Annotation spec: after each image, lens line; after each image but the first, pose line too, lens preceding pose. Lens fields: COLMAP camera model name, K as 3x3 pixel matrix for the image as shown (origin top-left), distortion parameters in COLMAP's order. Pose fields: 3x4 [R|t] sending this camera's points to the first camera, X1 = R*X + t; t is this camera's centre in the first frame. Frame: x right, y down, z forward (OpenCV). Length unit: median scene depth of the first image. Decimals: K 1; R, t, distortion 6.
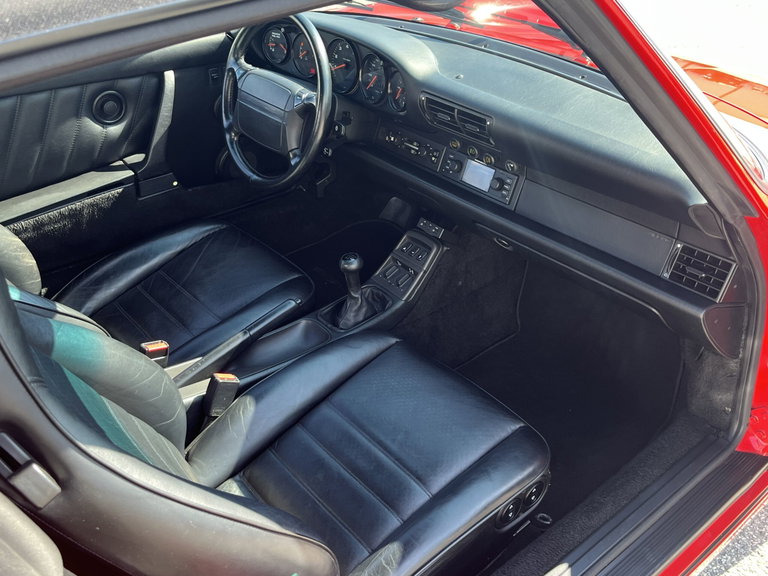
lens RADIAL K [[736.4, 0, 385.9], [0, 736.4, 290.4], [0, 0, 1]] dist [0.020149, 0.000000]
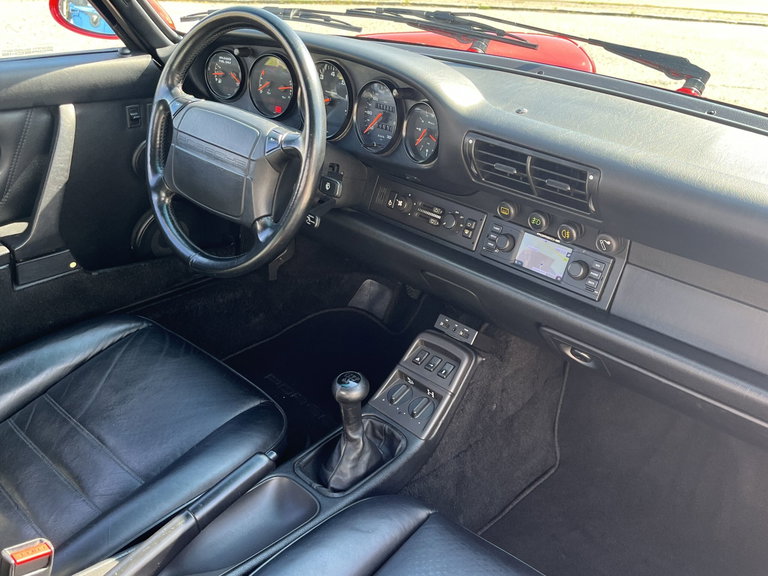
lens RADIAL K [[736.4, 0, 383.5], [0, 736.4, 284.7], [0, 0, 1]] dist [0.020149, 0.000000]
pose [[0.992574, -0.005021, 0.121540, -0.090994], [0.017232, 0.994876, -0.099625, -0.059165], [-0.120417, 0.100979, 0.987574, 0.318573]]
